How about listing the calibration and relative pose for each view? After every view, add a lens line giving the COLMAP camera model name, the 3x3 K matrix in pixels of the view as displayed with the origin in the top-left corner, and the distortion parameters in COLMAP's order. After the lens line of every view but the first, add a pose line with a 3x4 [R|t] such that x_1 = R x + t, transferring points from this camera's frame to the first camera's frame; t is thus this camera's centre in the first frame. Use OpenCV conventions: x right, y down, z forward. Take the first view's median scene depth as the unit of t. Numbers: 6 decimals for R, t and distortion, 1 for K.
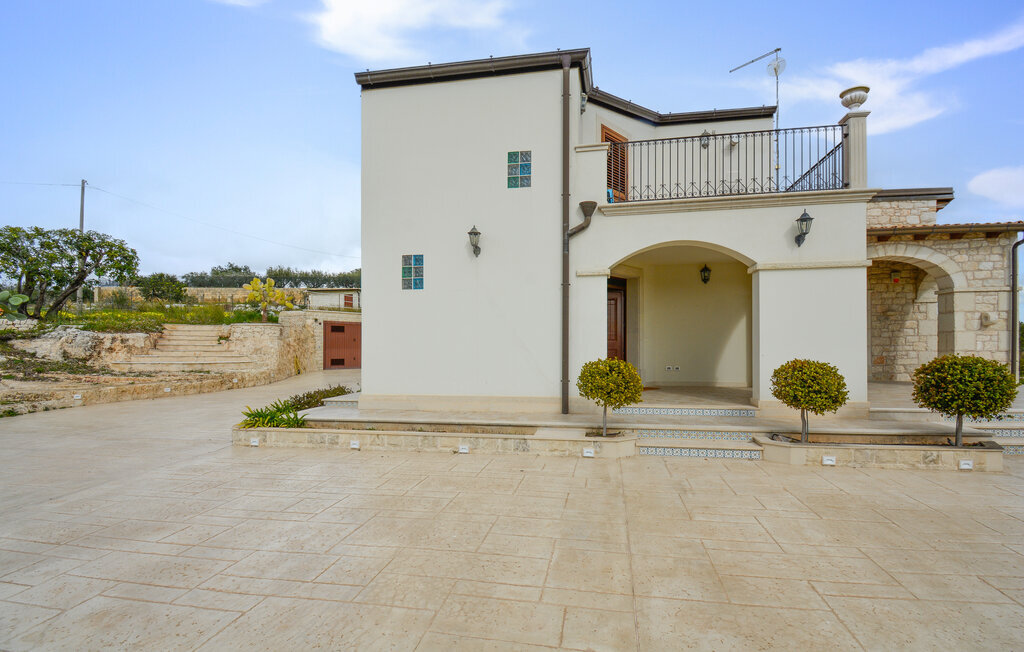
lens RADIAL K [[464.7, 0, 513.0], [0, 464.7, 349.3], [0, 0, 1]] dist [0.003662, -0.010553]
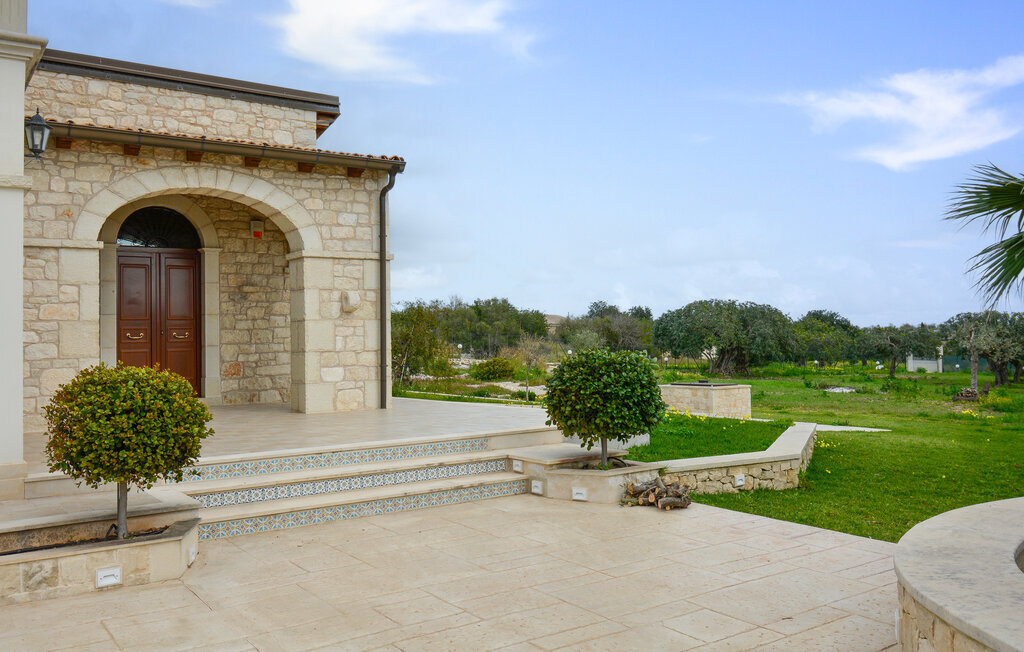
lens RADIAL K [[880.6, 0, 499.4], [0, 880.6, 297.0], [0, 0, 1]] dist [-0.006252, -0.016623]
pose [[0.703510, 0.025990, 0.710210, 0.375578], [0.017455, 0.998398, -0.053826, -0.002714], [-0.710471, 0.050264, 0.701929, -0.015729]]
